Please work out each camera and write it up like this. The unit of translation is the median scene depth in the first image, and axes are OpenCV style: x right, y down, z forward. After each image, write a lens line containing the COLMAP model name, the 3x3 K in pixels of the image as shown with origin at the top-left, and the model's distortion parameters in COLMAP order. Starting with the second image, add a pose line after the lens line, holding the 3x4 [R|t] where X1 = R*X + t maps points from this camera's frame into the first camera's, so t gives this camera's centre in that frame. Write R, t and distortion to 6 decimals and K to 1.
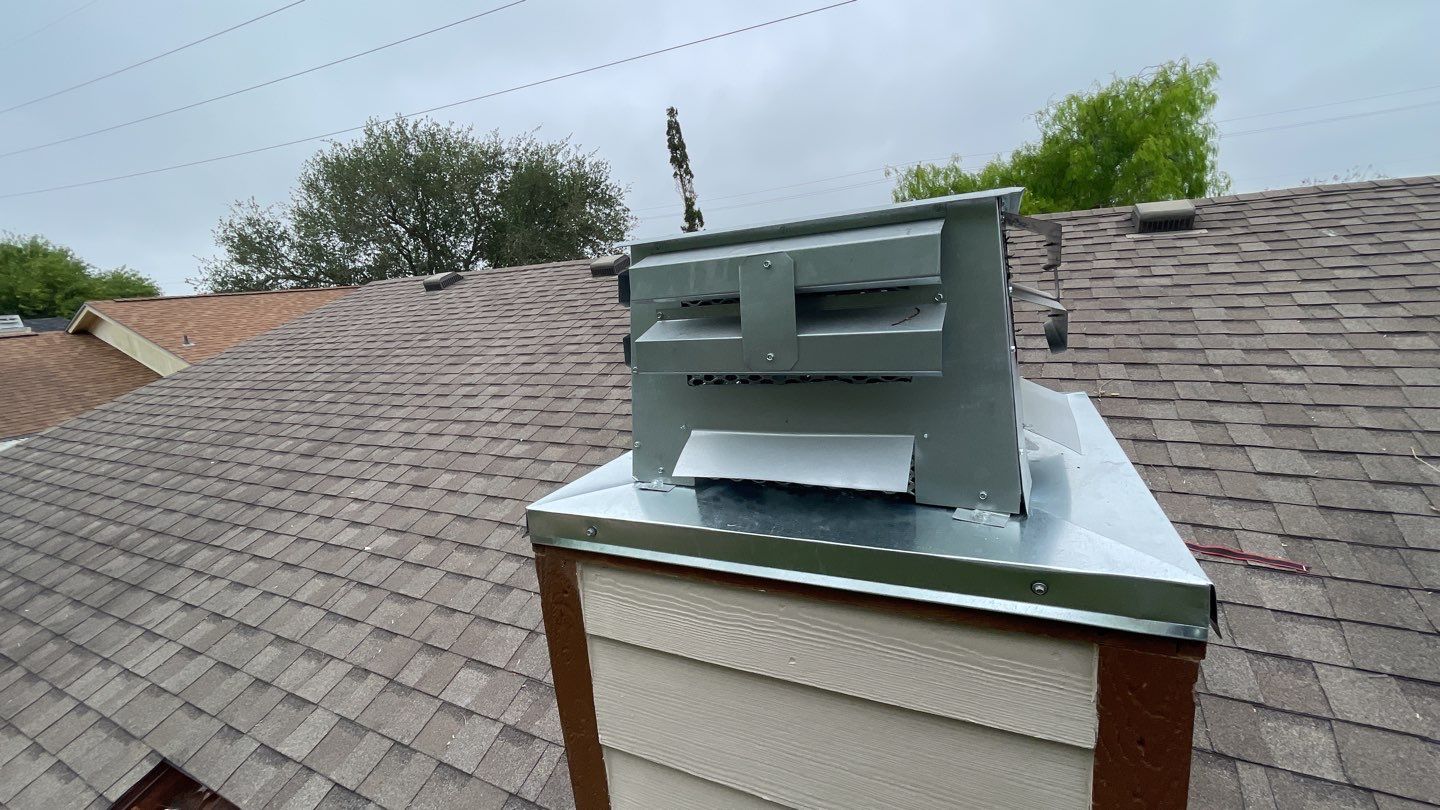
lens RADIAL K [[580.5, 0, 712.4], [0, 580.5, 411.4], [0, 0, 1]] dist [-0.001064, -0.000843]
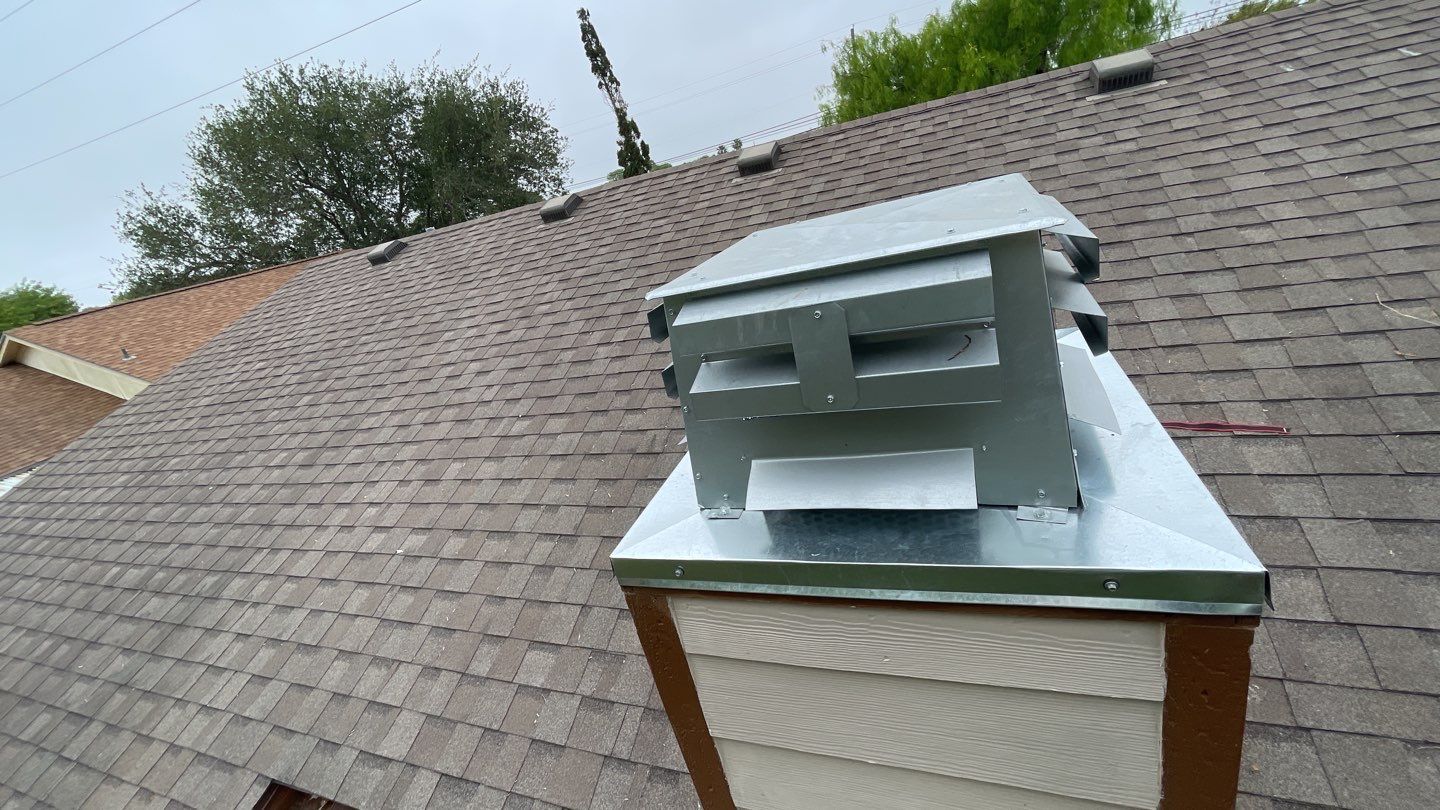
lens RADIAL K [[580.5, 0, 710.9], [0, 580.5, 409.5], [0, 0, 1]] dist [-0.001064, -0.000843]
pose [[0.984064, -0.175708, 0.027284, -0.036912], [0.169756, 0.974010, 0.149955, -0.068195], [-0.052923, -0.142934, 0.988316, -0.007138]]
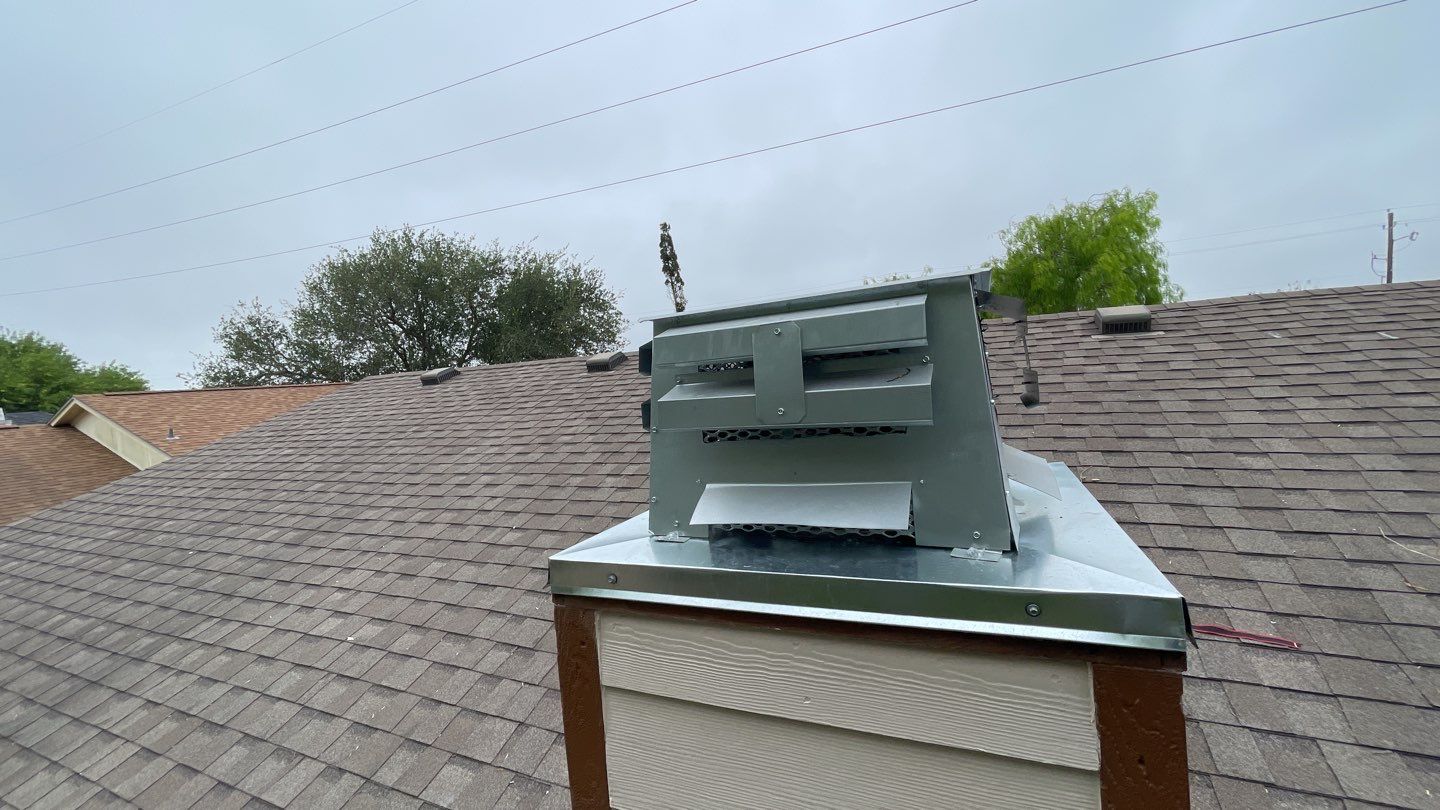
lens RADIAL K [[580.5, 0, 712.5], [0, 580.5, 410.5], [0, 0, 1]] dist [-0.001064, -0.000843]
pose [[0.999739, 0.006154, 0.021991, -0.014927], [-0.002321, 0.985394, -0.170276, 0.024404], [-0.022717, 0.170181, 0.985151, -0.028138]]
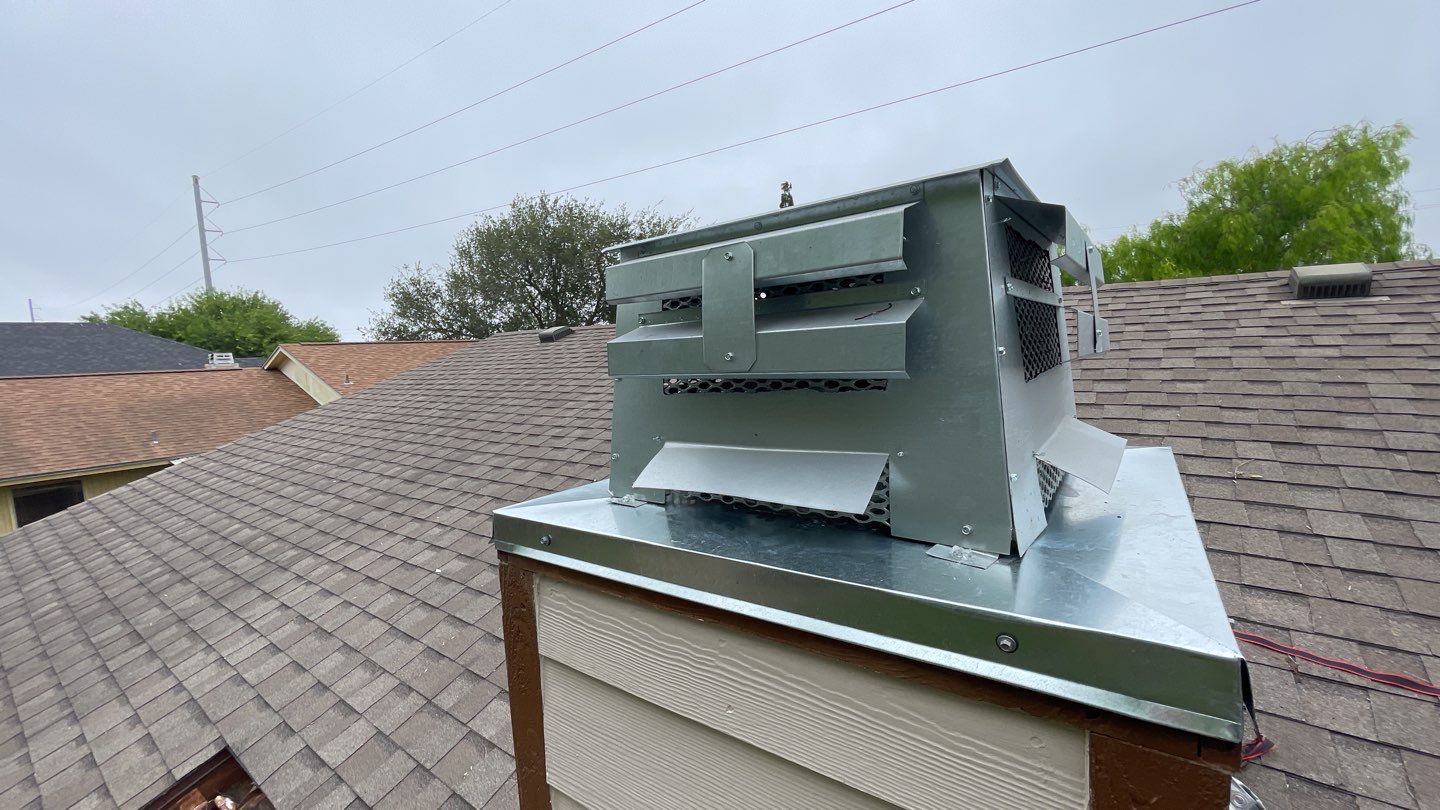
lens RADIAL K [[580.5, 0, 710.8], [0, 580.5, 411.9], [0, 0, 1]] dist [-0.001064, -0.000843]
pose [[0.981776, 0.056870, -0.181331, 0.060821], [-0.076422, 0.991769, -0.102728, 0.022183], [0.173996, 0.114713, 0.978042, 0.028904]]
